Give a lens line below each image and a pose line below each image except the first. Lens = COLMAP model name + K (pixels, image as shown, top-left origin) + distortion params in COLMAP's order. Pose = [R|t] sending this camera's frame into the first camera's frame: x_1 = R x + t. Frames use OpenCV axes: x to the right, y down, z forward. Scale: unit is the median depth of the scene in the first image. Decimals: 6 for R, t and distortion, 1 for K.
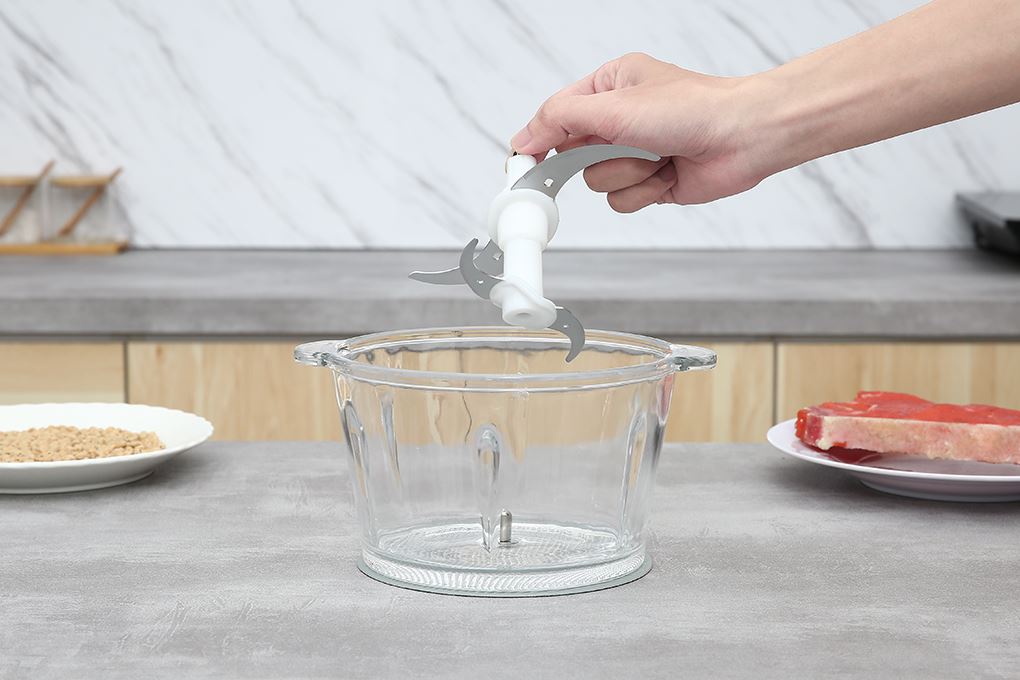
lens RADIAL K [[2099.2, 0, 510.0], [0, 2099.2, 340.0], [0, 0, 1]] dist [0.135821, 0.096348]
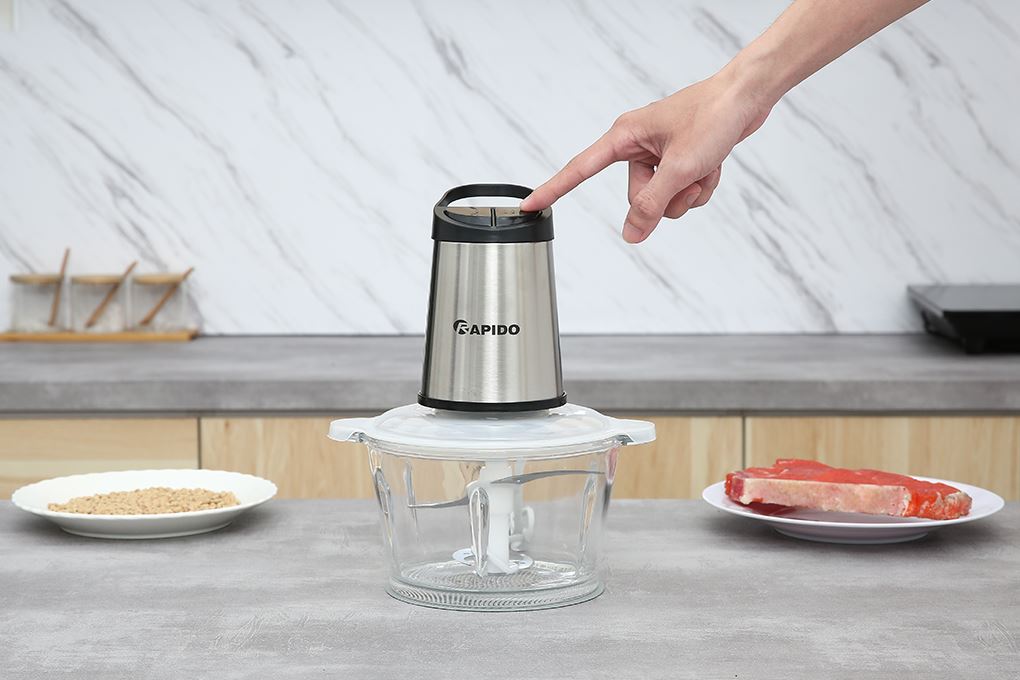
lens RADIAL K [[2099.2, 0, 510.0], [0, 2099.2, 340.0], [0, 0, 1]] dist [0.135821, 0.096348]
pose [[0.999756, -0.003601, -0.021789, 0.030649], [0.002959, 0.999562, -0.029437, -0.010915], [0.021886, 0.029366, 0.999329, -0.290144]]
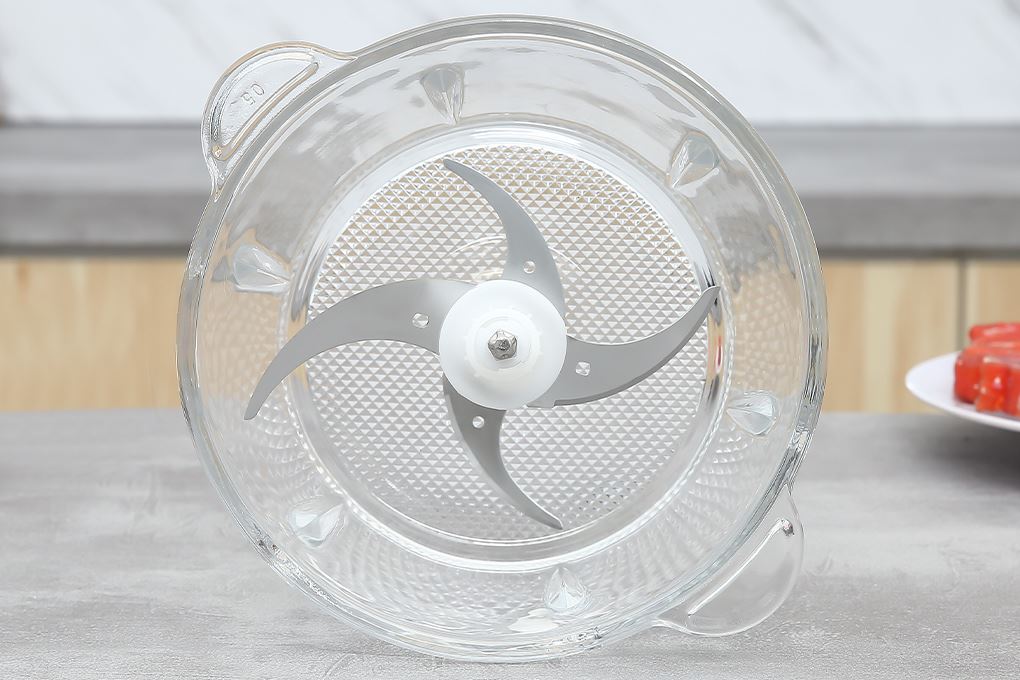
lens RADIAL K [[2781.5, 0, 510.0], [0, 2781.5, 340.0], [0, 0, 1]] dist [0.088203, 0.280348]
pose [[0.999214, 0.001595, -0.039612, 0.031403], [-0.000740, 0.999767, 0.021595, 0.011019], [0.039637, -0.021549, 0.998982, 0.202097]]
